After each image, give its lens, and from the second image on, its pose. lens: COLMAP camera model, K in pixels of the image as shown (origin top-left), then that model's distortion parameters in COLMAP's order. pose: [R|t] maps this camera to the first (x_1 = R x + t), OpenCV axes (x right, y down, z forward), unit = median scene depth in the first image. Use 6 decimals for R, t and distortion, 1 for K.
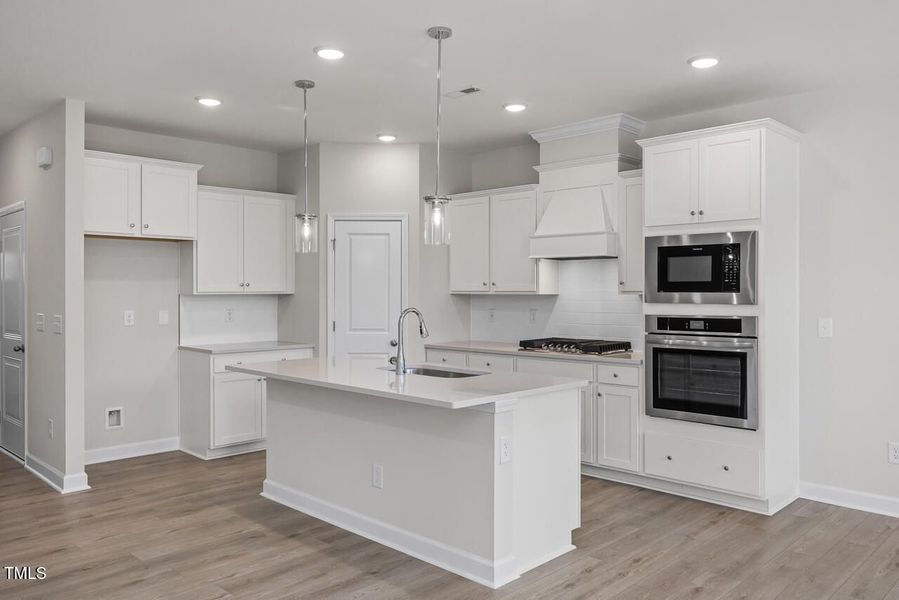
lens RADIAL K [[673.8, 0, 449.5], [0, 673.8, 300.0], [0, 0, 1]] dist [0.005895, 0.000668]
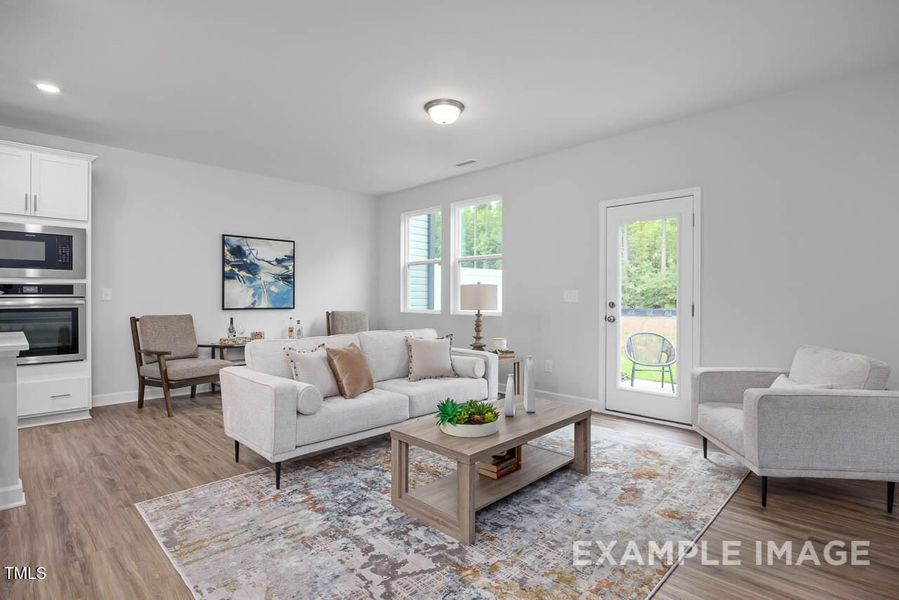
lens RADIAL K [[452.6, 0, 449.5], [0, 452.6, 300.0], [0, 0, 1]] dist [-0.002238, -0.000477]
pose [[0.020550, -0.012414, 0.999712, -0.501196], [0.009051, 0.999884, 0.012230, 0.047113], [-0.999748, 0.008797, 0.020660, 0.164396]]
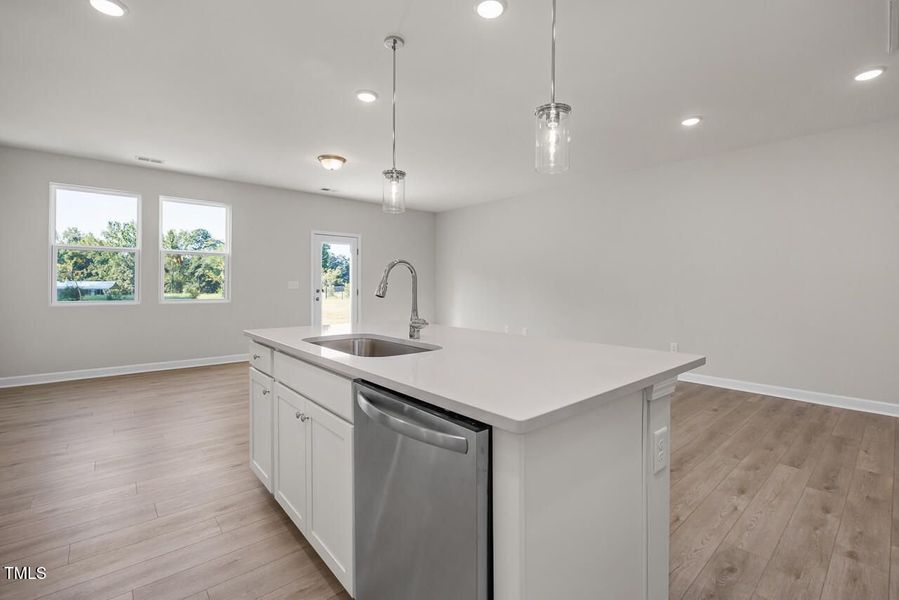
lens RADIAL K [[404.3, 0, 449.5], [0, 404.3, 300.0], [0, 0, 1]] dist [-0.012197, 0.000626]
pose [[-0.994482, -0.007631, 0.104629, -0.147445], [-0.002703, 0.998883, 0.047166, 0.033043], [-0.104872, 0.046623, -0.993392, 1.331288]]
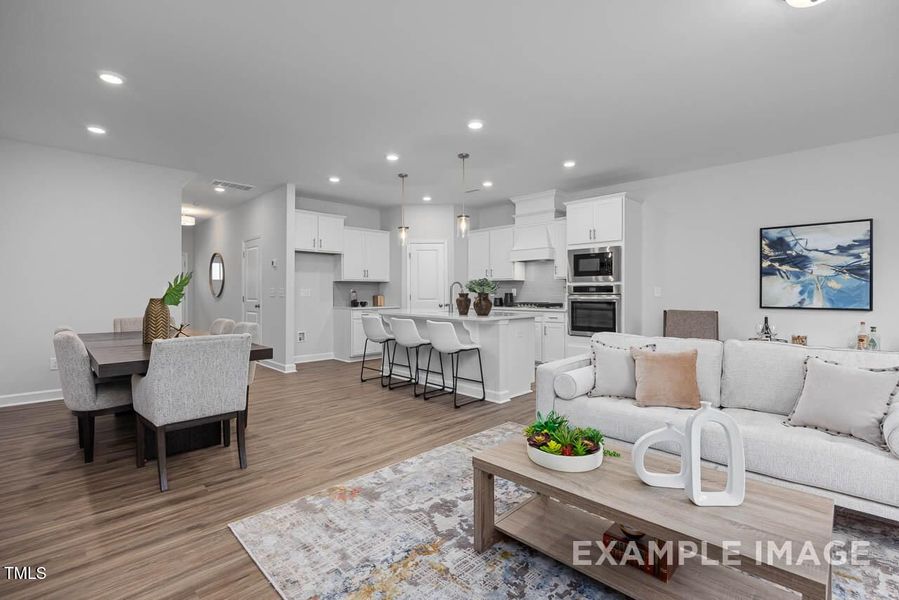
lens RADIAL K [[404.3, 0, 449.5], [0, 404.3, 300.0], [0, 0, 1]] dist [-0.012197, 0.000626]
pose [[0.999945, -0.004876, -0.009308, -0.062782], [0.004959, 0.999948, 0.008858, 0.049516], [0.009265, -0.008904, 0.999917, -0.246207]]
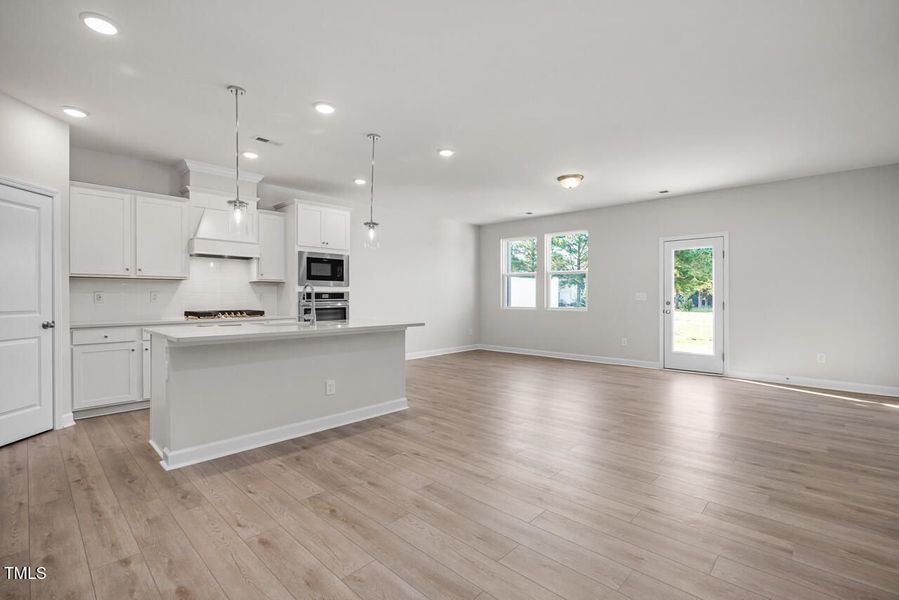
lens RADIAL K [[393.6, 0, 449.5], [0, 393.6, 300.0], [0, 0, 1]] dist [-0.002226, -0.000373]
pose [[0.006206, -0.009564, 0.999935, -0.871002], [0.011538, 0.999888, 0.009492, 0.041938], [-0.999914, 0.011479, 0.006316, 0.601990]]
